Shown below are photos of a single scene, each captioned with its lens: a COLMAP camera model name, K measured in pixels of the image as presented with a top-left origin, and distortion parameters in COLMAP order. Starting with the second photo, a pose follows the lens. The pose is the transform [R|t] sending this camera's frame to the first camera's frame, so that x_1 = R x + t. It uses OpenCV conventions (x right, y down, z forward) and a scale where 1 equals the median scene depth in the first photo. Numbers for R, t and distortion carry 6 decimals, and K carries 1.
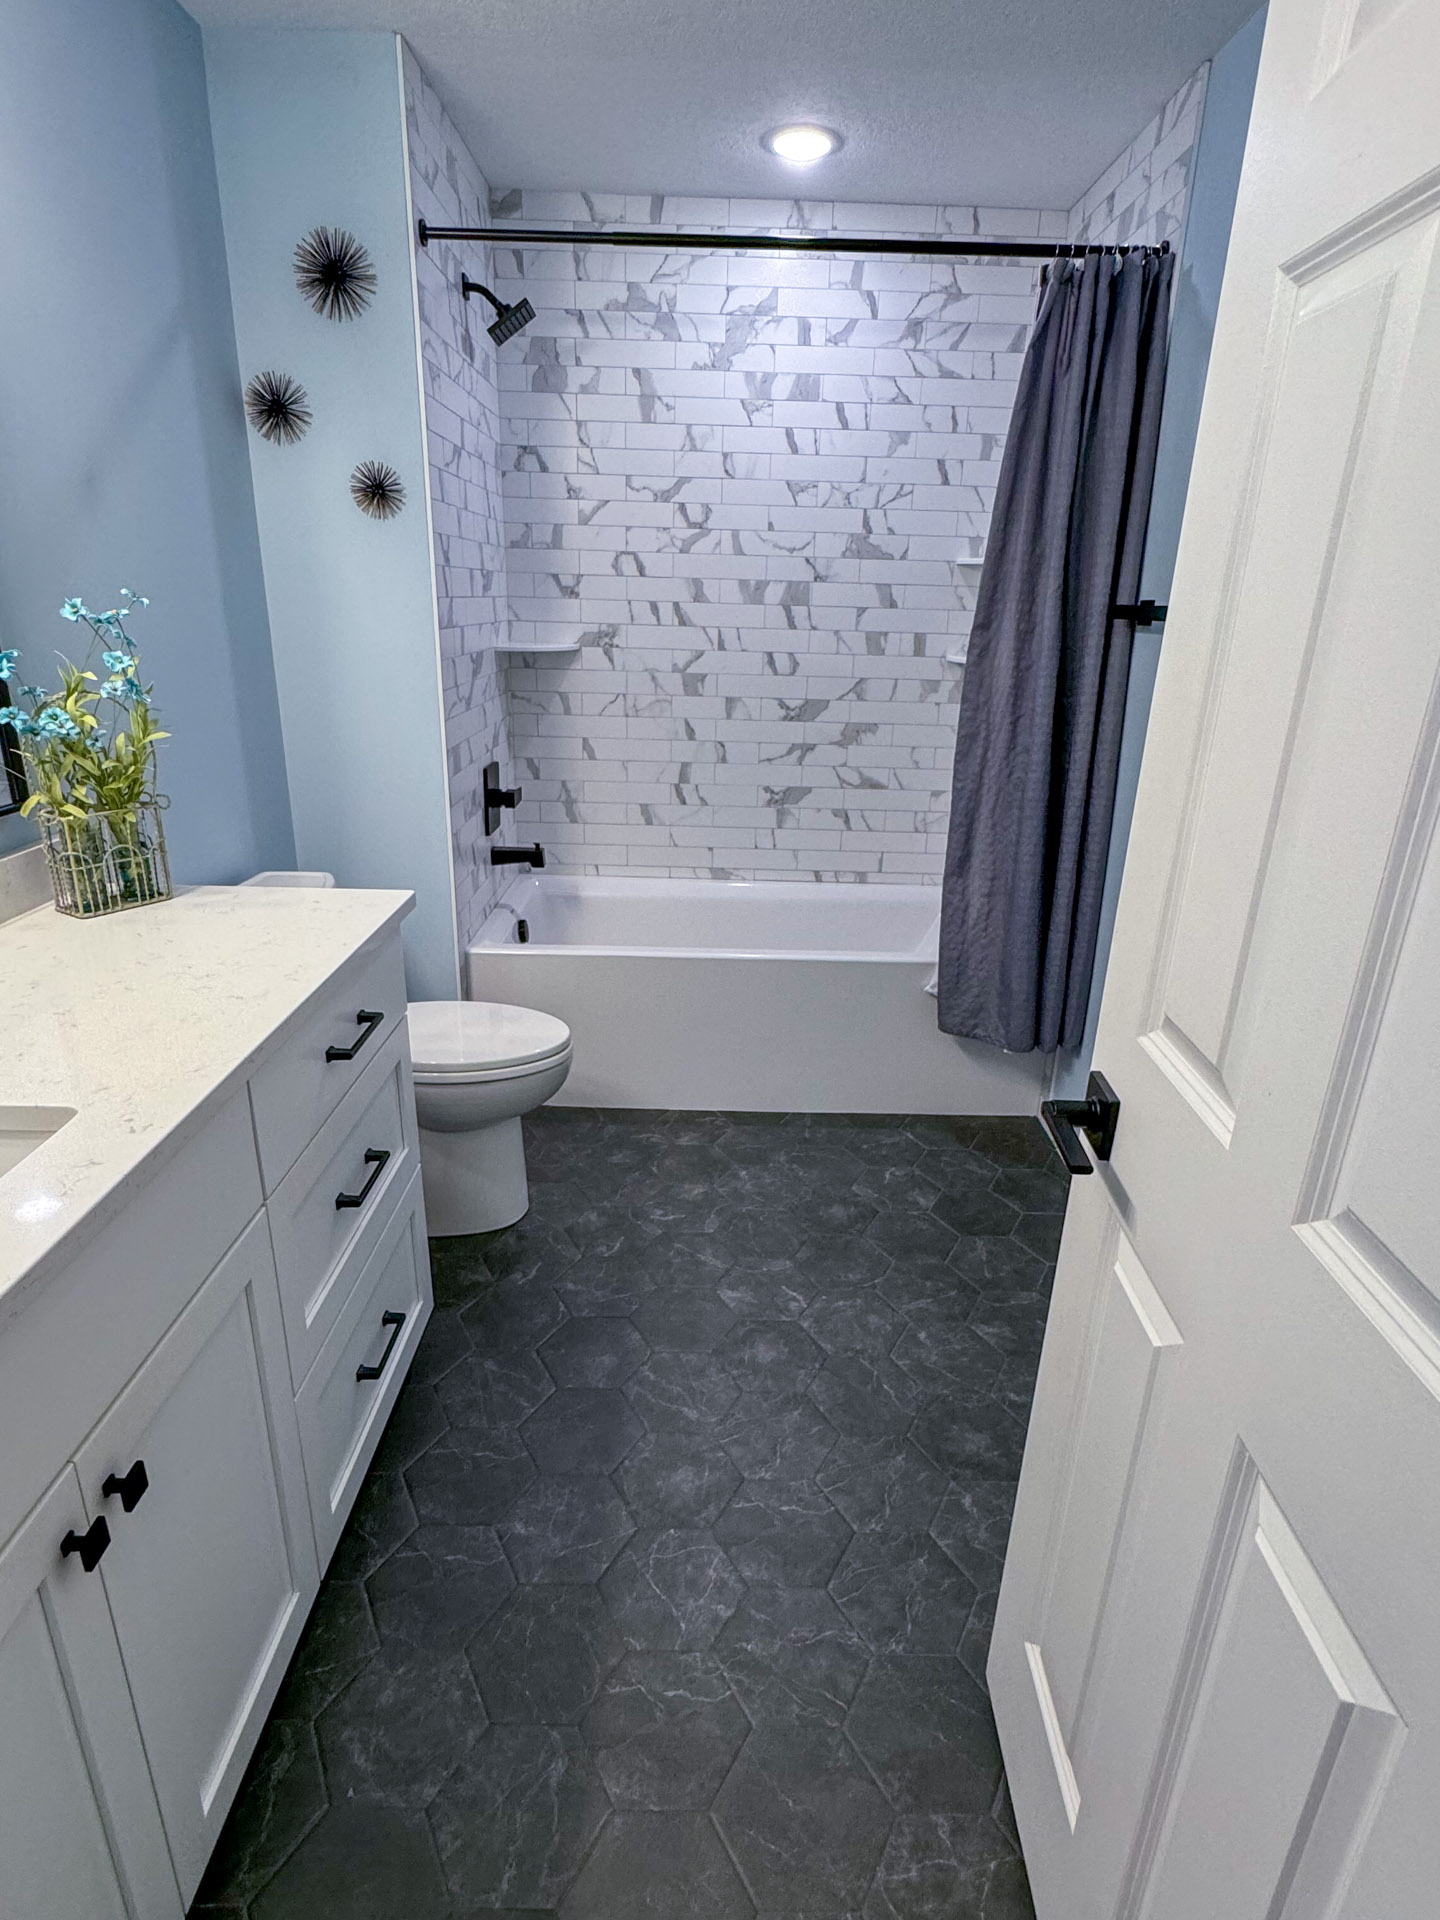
lens RADIAL K [[985.9, 0, 726.8], [0, 985.9, 958.4], [0, 0, 1]] dist [-0.003737, -0.000978]
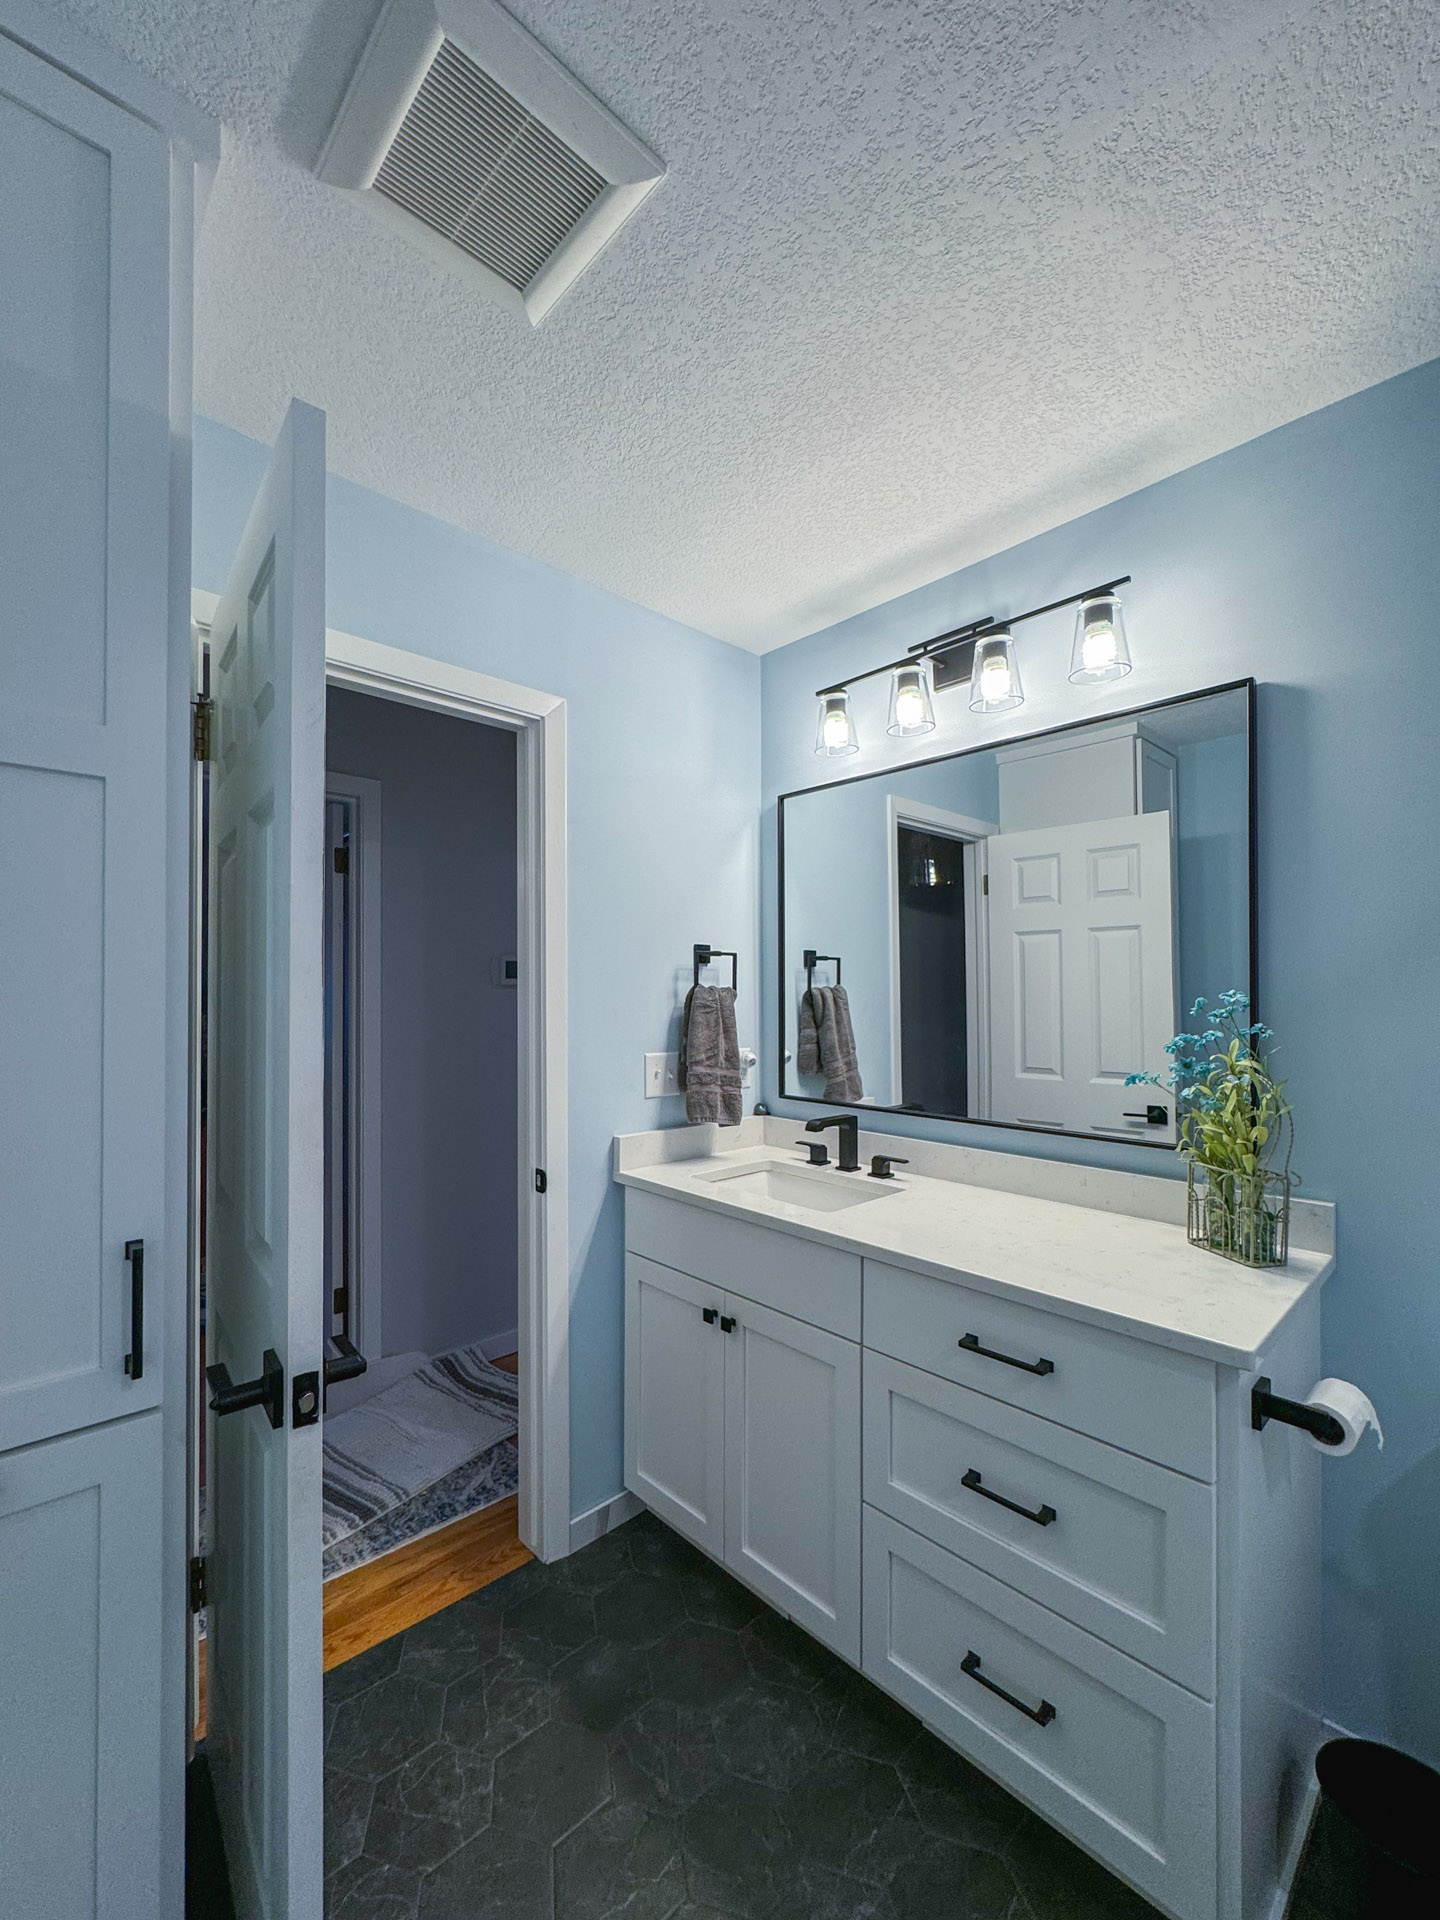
lens RADIAL K [[783.3, 0, 722.2], [0, 783.3, 972.7], [0, 0, 1]] dist [-0.002081, -0.000515]
pose [[-0.723653, -0.040999, -0.688945, 0.364418], [-0.248288, 0.946865, 0.204449, -0.320982], [0.643956, 0.319007, -0.695381, 0.933455]]
